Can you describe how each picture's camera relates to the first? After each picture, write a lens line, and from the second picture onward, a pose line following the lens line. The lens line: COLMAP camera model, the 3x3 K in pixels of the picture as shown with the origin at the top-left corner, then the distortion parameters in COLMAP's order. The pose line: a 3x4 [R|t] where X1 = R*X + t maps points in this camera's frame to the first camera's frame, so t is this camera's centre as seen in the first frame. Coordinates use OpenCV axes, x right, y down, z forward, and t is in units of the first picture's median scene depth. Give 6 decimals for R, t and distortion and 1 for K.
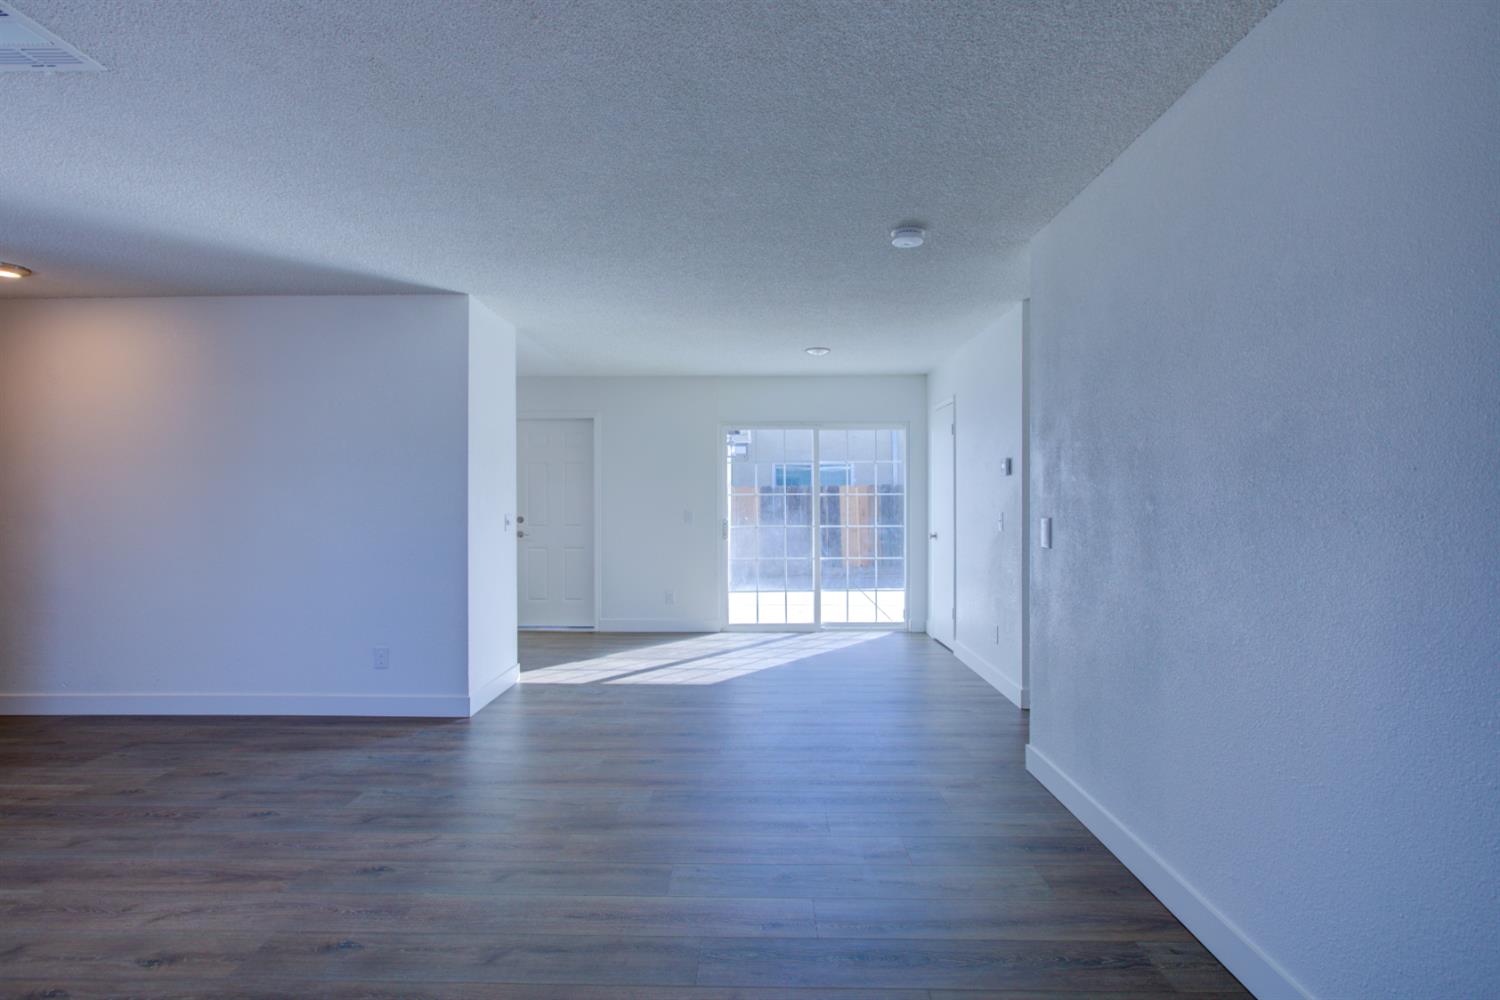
lens RADIAL K [[683.1, 0, 748.7], [0, 683.1, 497.8], [0, 0, 1]] dist [-0.005479, 0.002324]
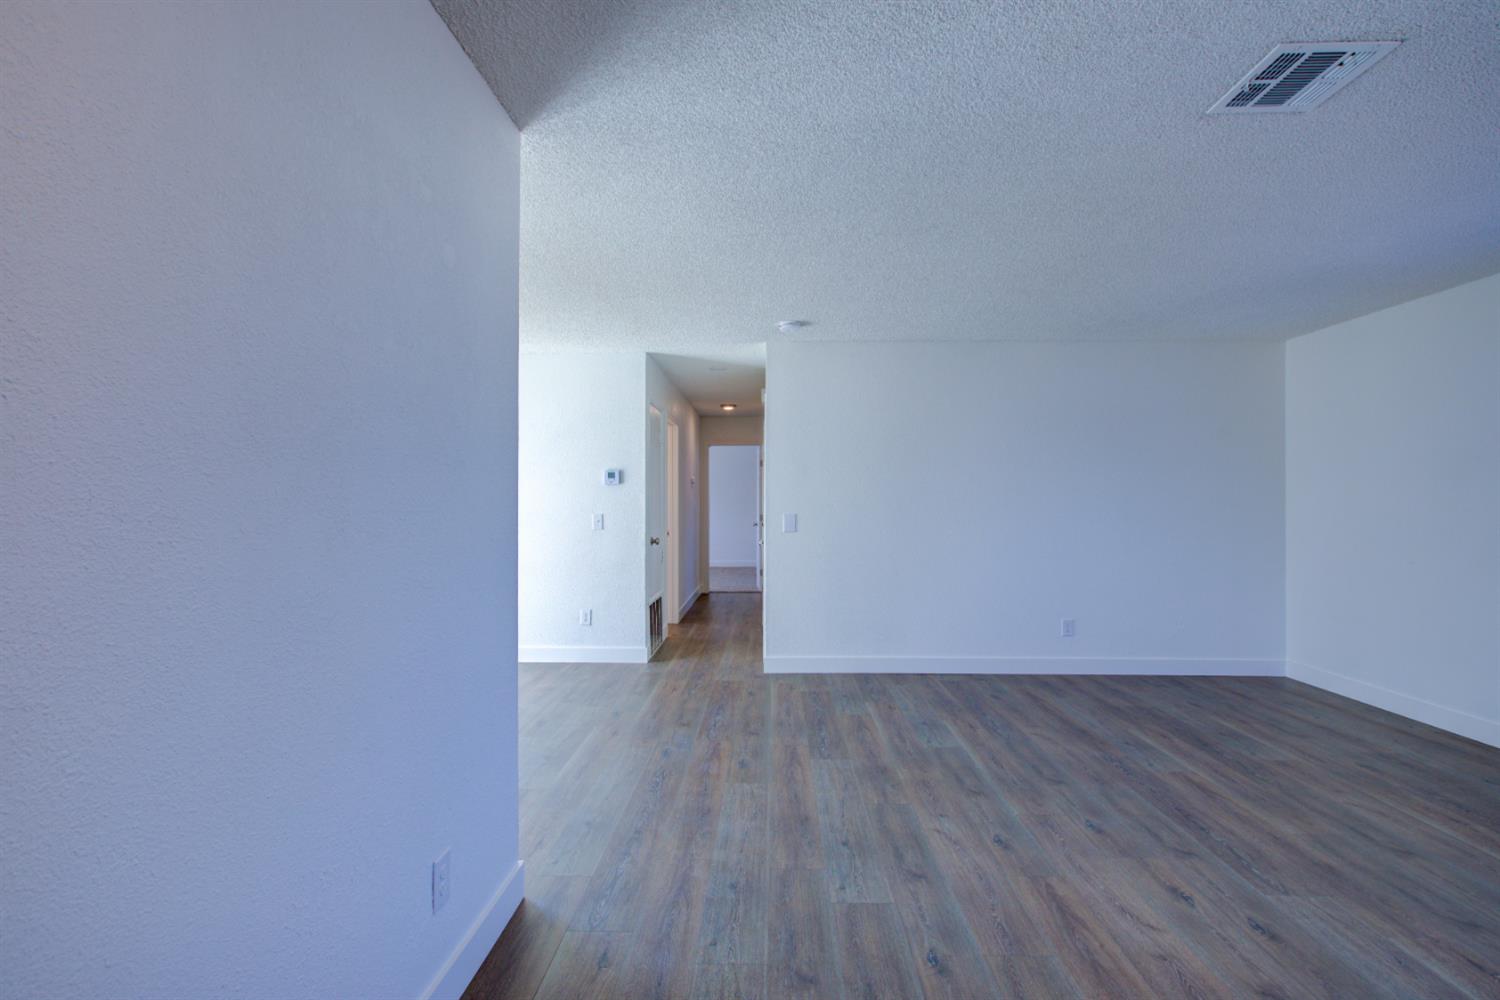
lens RADIAL K [[691.1, 0, 750.0], [0, 691.1, 500.0], [0, 0, 1]] dist [-0.007099, 0.000931]
pose [[0.015233, 0.005208, 0.999870, -1.005467], [-0.001564, 0.999985, -0.005185, 0.002661], [-0.999883, -0.001485, 0.015241, 0.840206]]
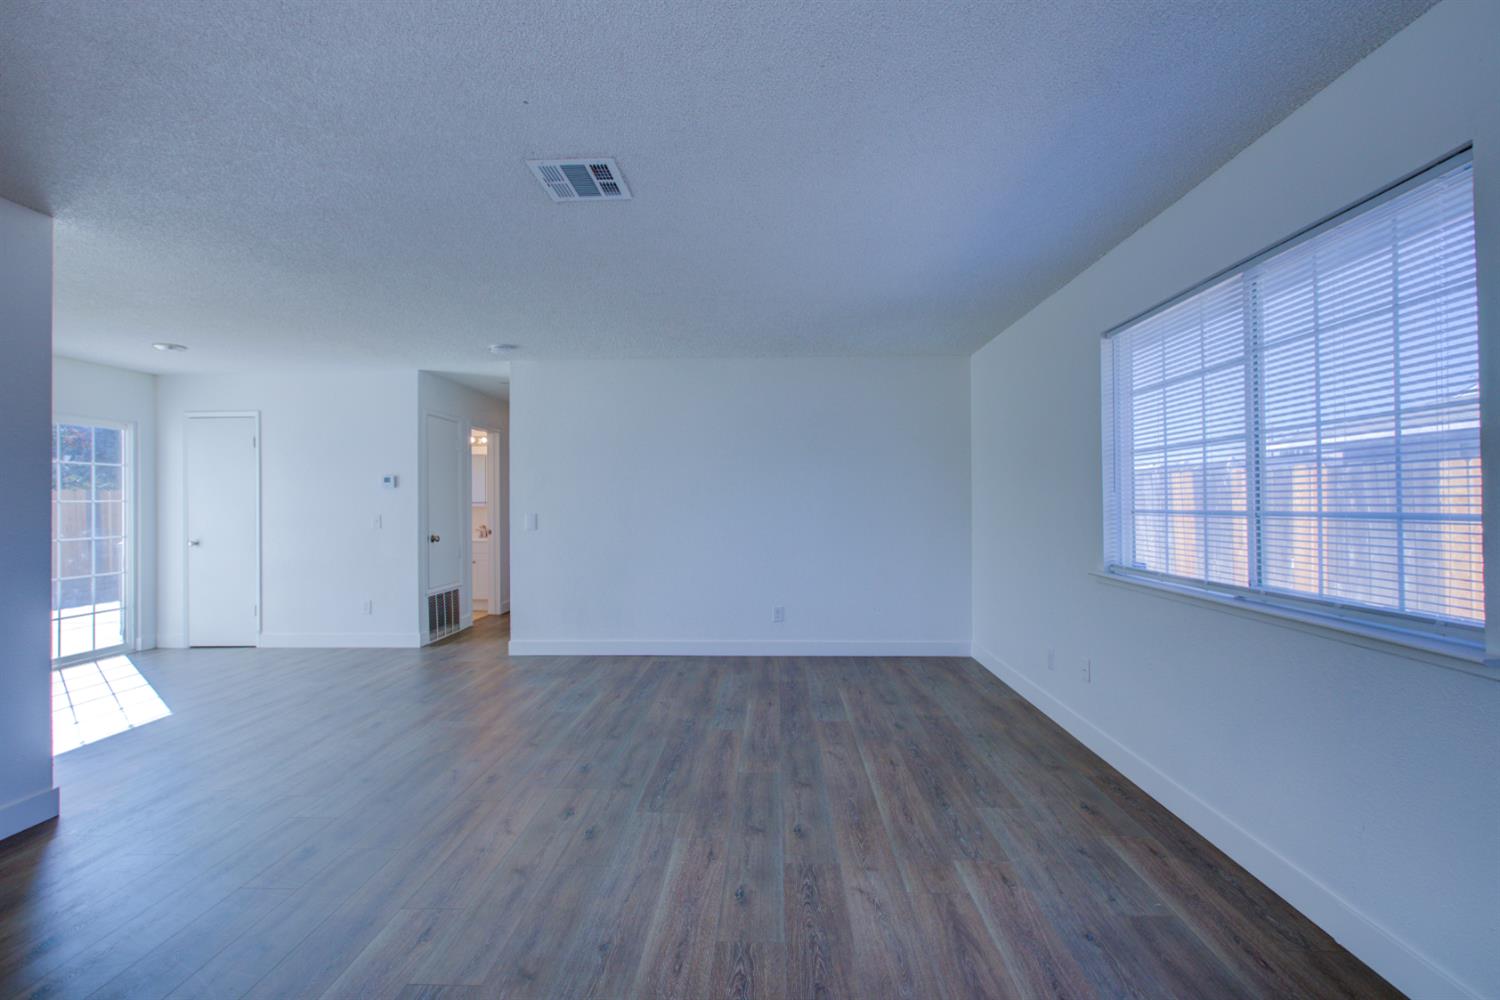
lens RADIAL K [[691.1, 0, 750.0], [0, 691.1, 500.0], [0, 0, 1]] dist [-0.007099, 0.000931]
pose [[0.019044, 0.004275, 0.999810, -1.156107], [0.004327, 0.999981, -0.004358, 0.001141], [-0.999809, 0.004409, 0.019025, 0.278222]]
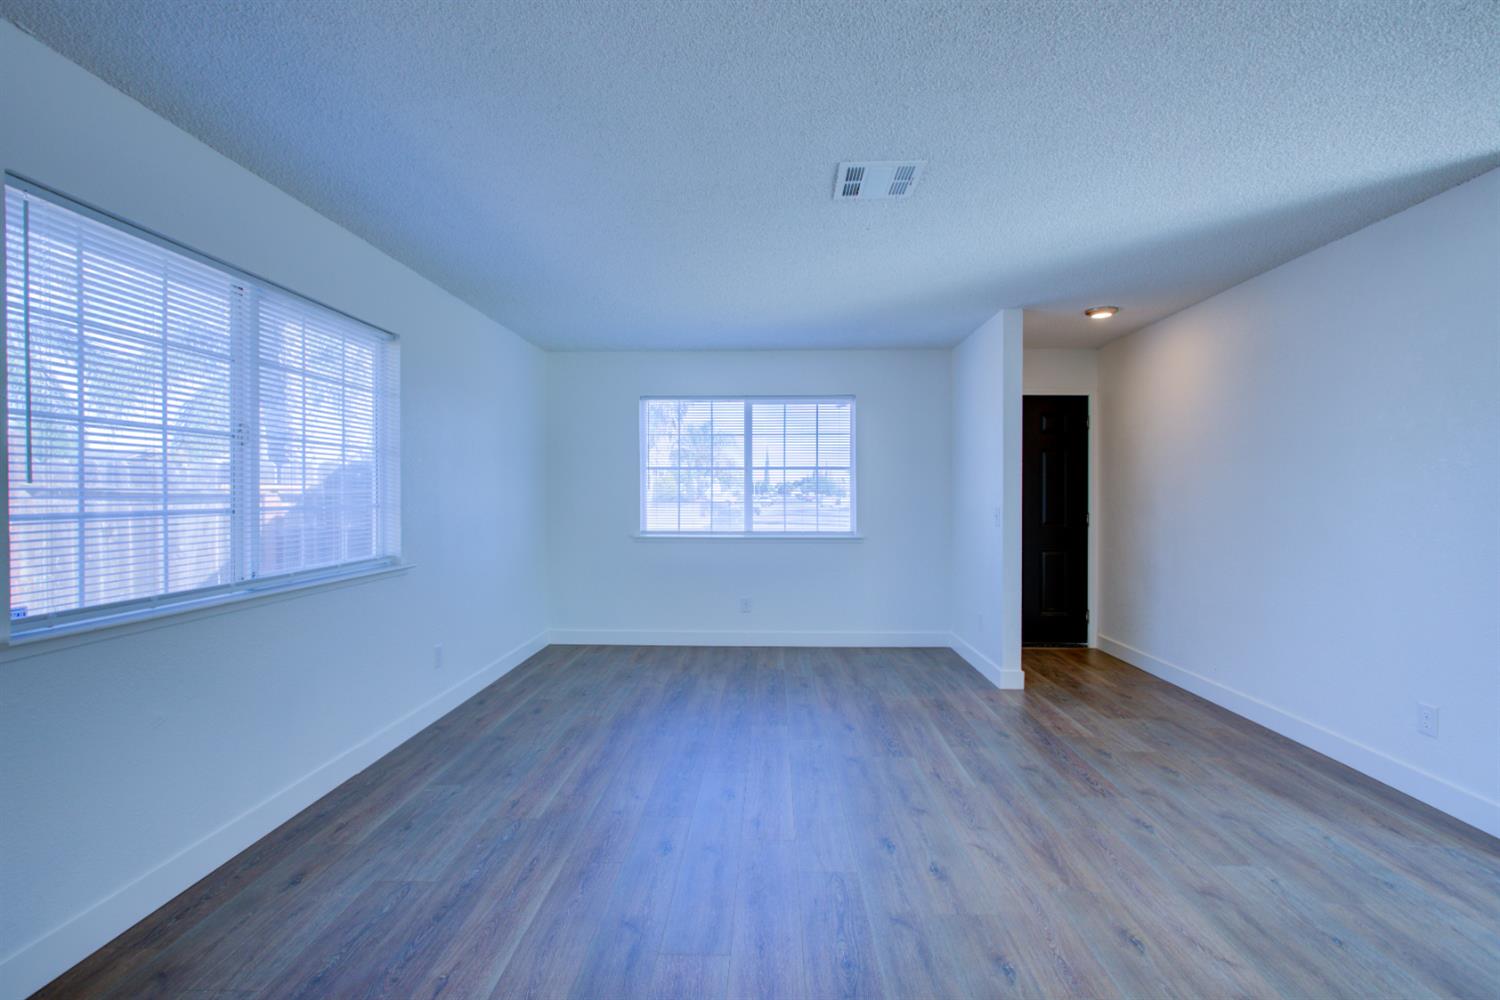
lens RADIAL K [[683.1, 0, 748.7], [0, 683.1, 497.8], [0, 0, 1]] dist [-0.005479, 0.002324]
pose [[-0.017239, 0.005870, -0.999834, 0.175229], [0.005914, 0.999966, 0.005768, -0.000263], [0.999834, -0.005813, -0.017273, 0.333720]]
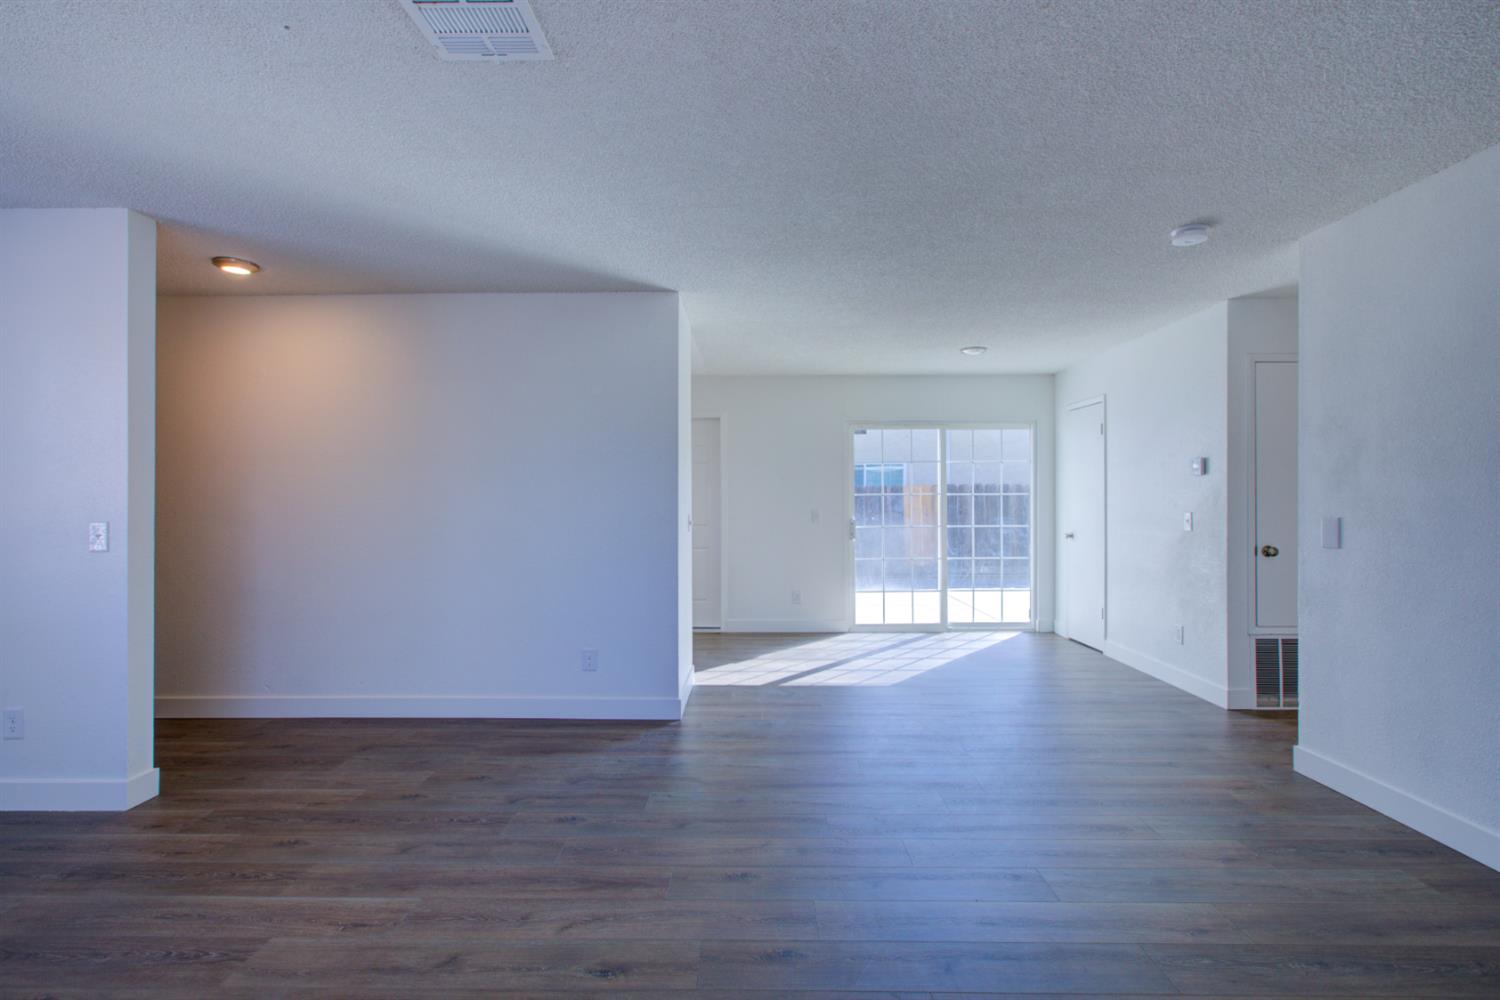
lens RADIAL K [[683.1, 0, 748.7], [0, 683.1, 497.8], [0, 0, 1]] dist [-0.005479, 0.002324]
pose [[0.999987, -0.000053, 0.005040, -0.326994], [0.000052, 1.000000, 0.000137, 0.000220], [-0.005040, -0.000137, 0.999987, 0.009937]]
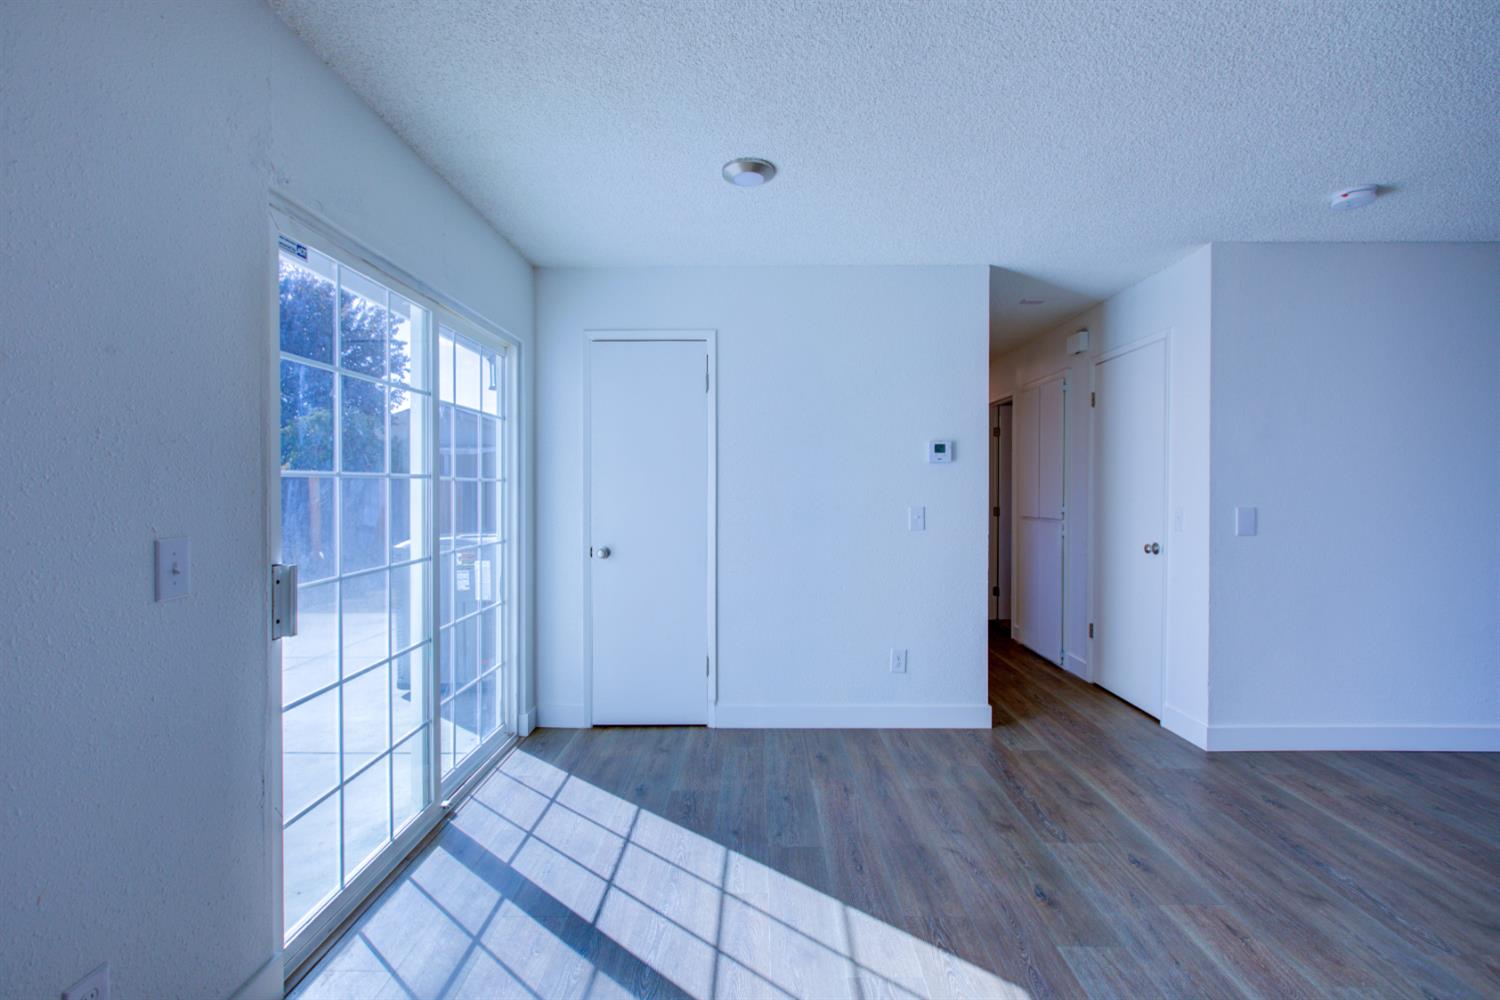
lens RADIAL K [[672.7, 0, 750.0], [0, 672.7, 500.0], [0, 0, 1]] dist [-0.018635, 0.000125]
pose [[-0.010044, -0.018374, 0.999781, -0.498124], [-0.001810, 0.999830, 0.018356, -0.001460], [-0.999948, -0.001625, -0.010076, 1.422712]]
